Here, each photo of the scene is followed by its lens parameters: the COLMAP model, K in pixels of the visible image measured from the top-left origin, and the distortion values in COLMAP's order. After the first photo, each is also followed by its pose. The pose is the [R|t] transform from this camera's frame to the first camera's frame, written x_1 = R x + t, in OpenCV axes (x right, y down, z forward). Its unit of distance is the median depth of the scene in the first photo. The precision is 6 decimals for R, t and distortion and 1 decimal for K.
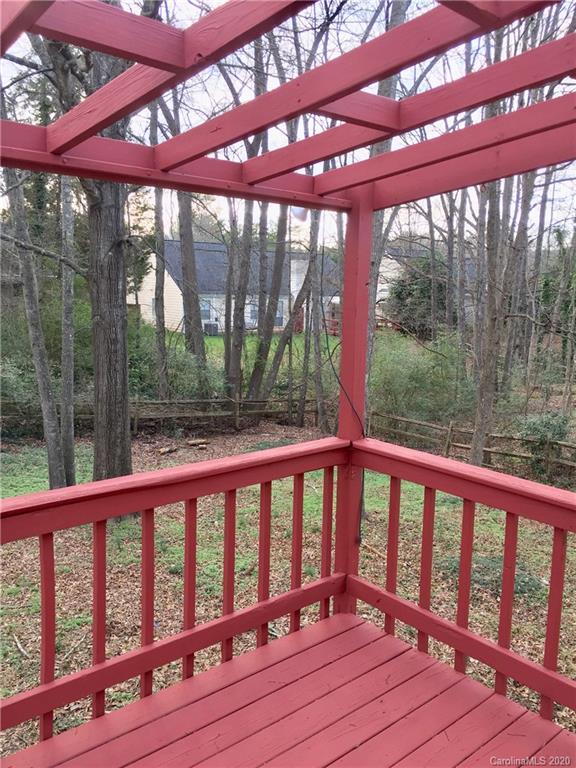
lens RADIAL K [[664.7, 0, 288.9], [0, 664.7, 384.0], [0, 0, 1]] dist [0.033896, -0.024353]
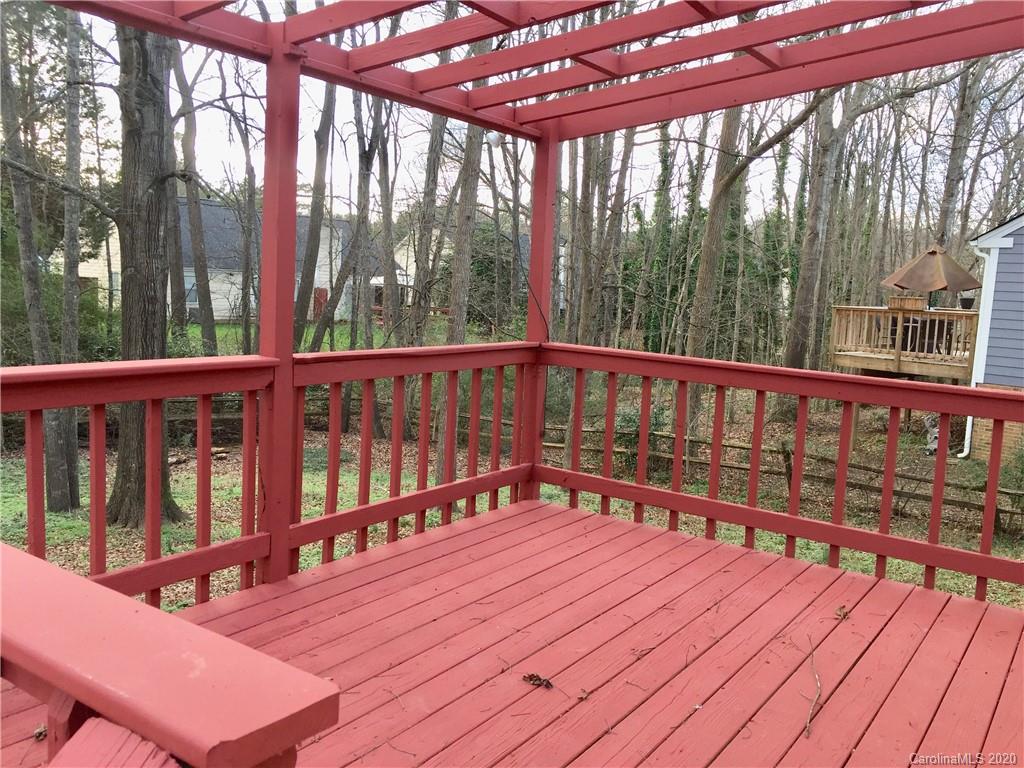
lens RADIAL K [[871.5, 0, 510.4], [0, 871.5, 381.9], [0, 0, 1]] dist [0.071633, -0.079684]
pose [[0.970800, -0.001550, 0.239884, -0.083627], [0.005861, 0.999834, -0.017257, 0.047639], [-0.239817, 0.018159, 0.970648, -0.116491]]
